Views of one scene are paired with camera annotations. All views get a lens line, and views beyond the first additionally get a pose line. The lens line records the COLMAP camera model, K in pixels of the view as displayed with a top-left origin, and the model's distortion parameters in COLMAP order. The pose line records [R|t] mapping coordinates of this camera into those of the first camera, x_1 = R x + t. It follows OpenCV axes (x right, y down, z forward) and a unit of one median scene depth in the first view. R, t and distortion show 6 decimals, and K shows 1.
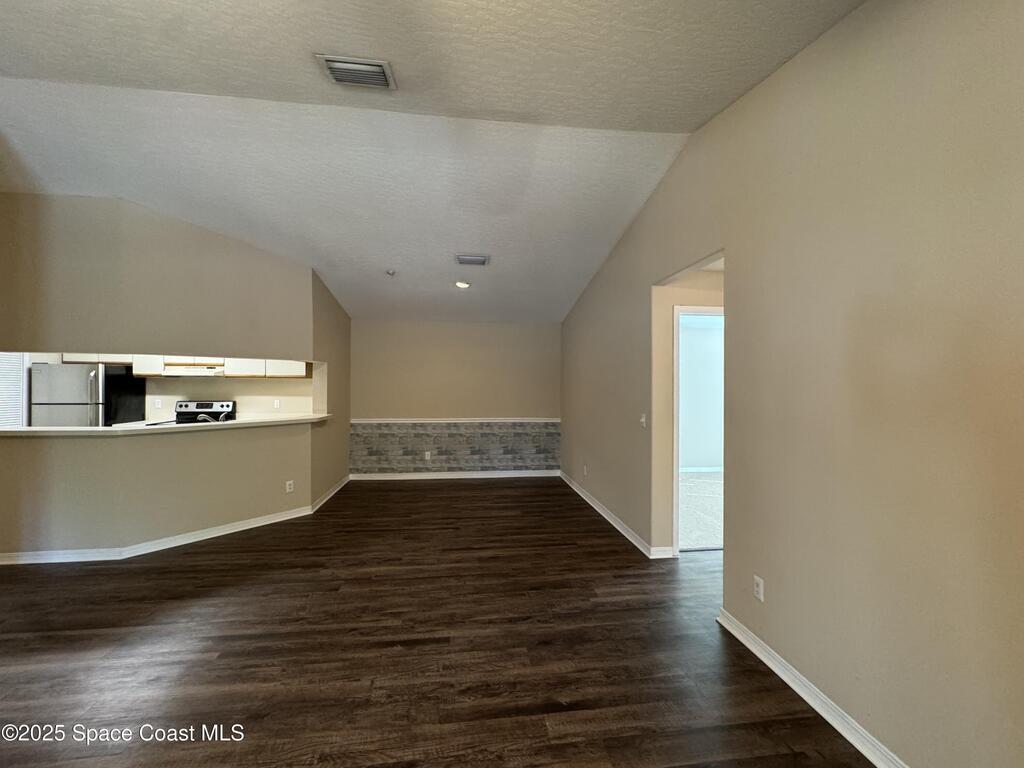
lens RADIAL K [[408.4, 0, 515.3], [0, 408.4, 385.6], [0, 0, 1]] dist [-0.002561, 0.000610]
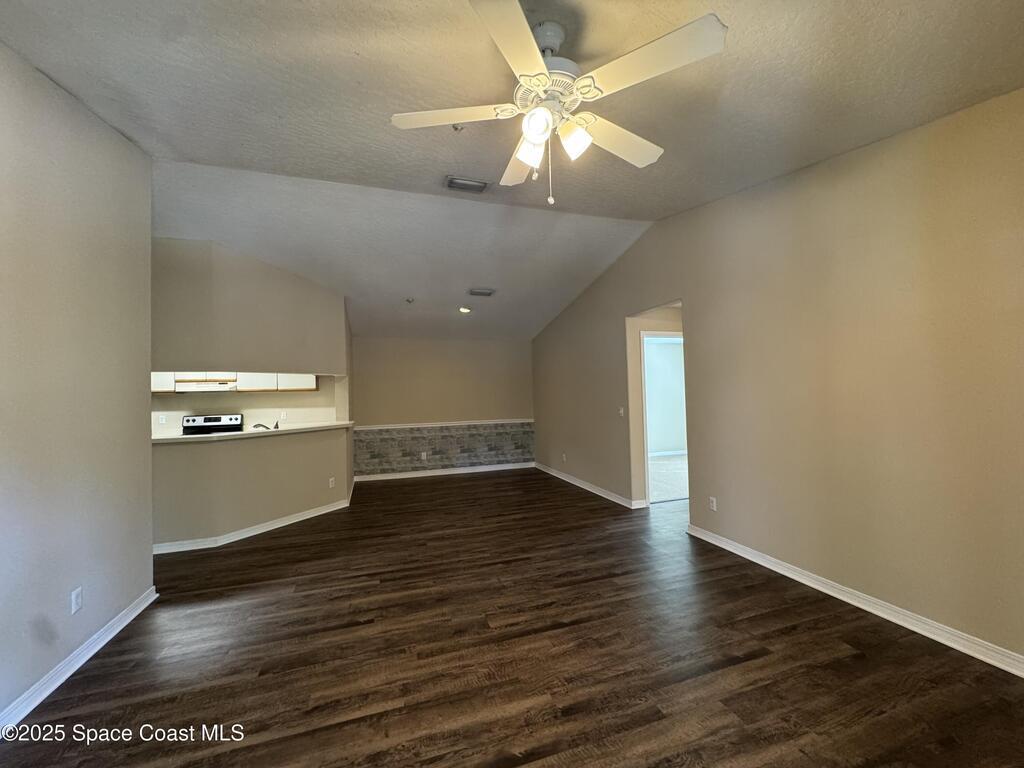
lens RADIAL K [[408.4, 0, 516.2], [0, 408.4, 385.3], [0, 0, 1]] dist [-0.002561, 0.000610]
pose [[0.980188, -0.025673, 0.196400, -0.310824], [0.030632, 0.999283, -0.022254, 0.013554], [-0.195688, 0.027829, 0.980271, -0.302844]]
